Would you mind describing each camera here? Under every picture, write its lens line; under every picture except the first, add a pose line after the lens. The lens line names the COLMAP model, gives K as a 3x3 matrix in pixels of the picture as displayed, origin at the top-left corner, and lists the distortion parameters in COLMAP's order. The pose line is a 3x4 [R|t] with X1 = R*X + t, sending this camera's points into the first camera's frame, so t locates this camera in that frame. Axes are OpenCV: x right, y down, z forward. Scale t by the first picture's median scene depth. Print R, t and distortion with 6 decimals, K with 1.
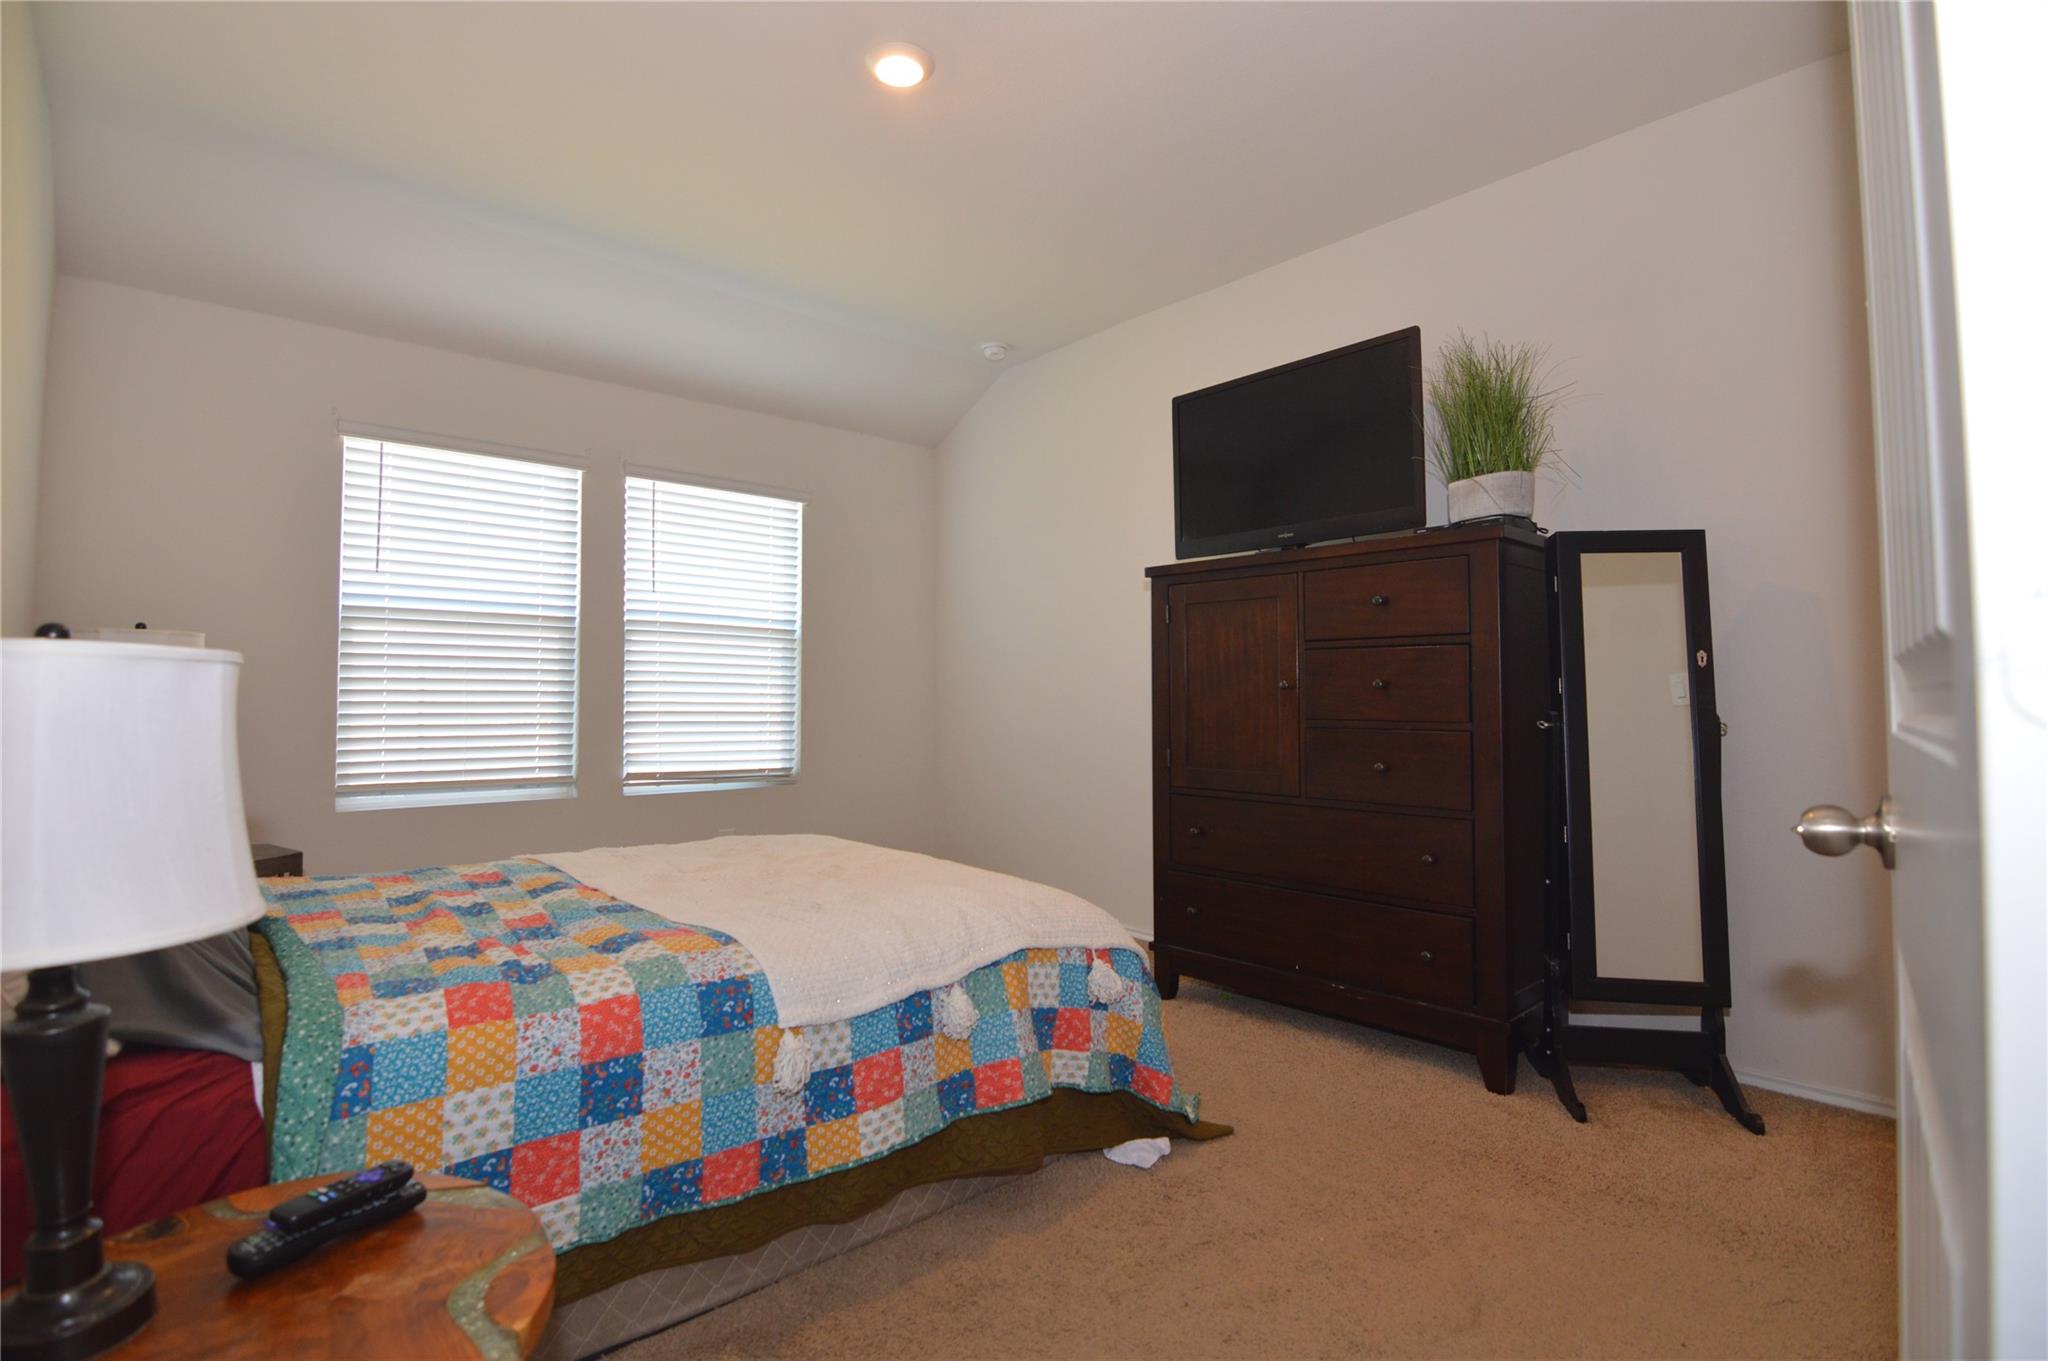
lens RADIAL K [[1012.3, 0, 1021.7], [0, 1012.3, 683.4], [0, 0, 1]] dist [-0.019663, 0.002083]
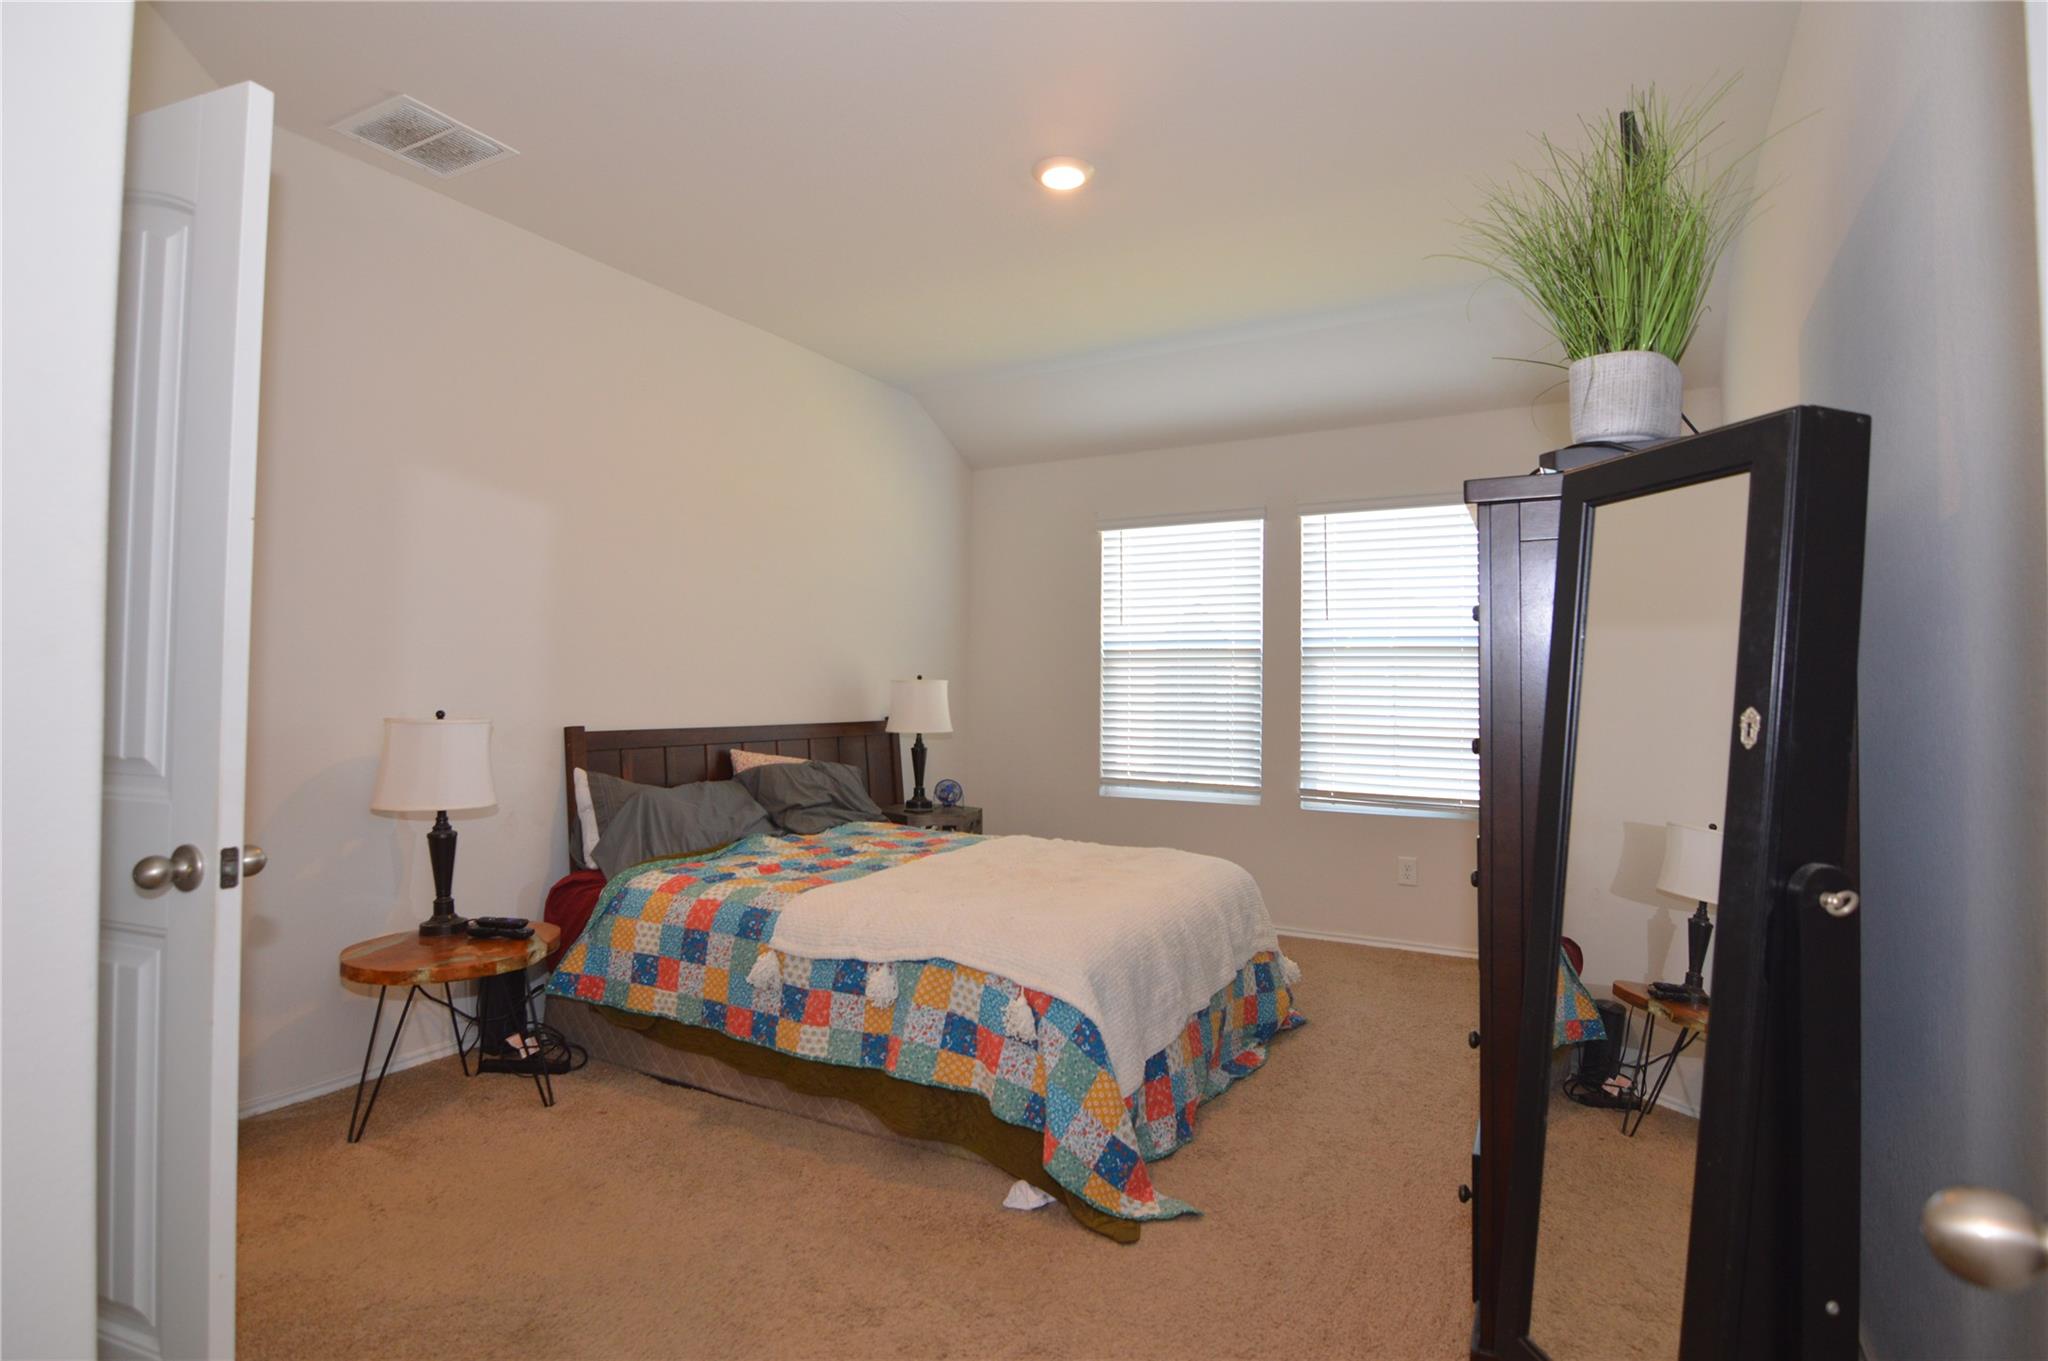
lens RADIAL K [[1066.0, 0, 1018.5], [0, 1066.0, 671.9], [0, 0, 1]] dist [-0.016388, -0.000319]
pose [[0.317013, -0.011680, -0.948349, 1.313145], [0.008832, 0.999917, -0.009363, -0.062553], [0.948380, -0.005407, 0.317090, 0.755634]]
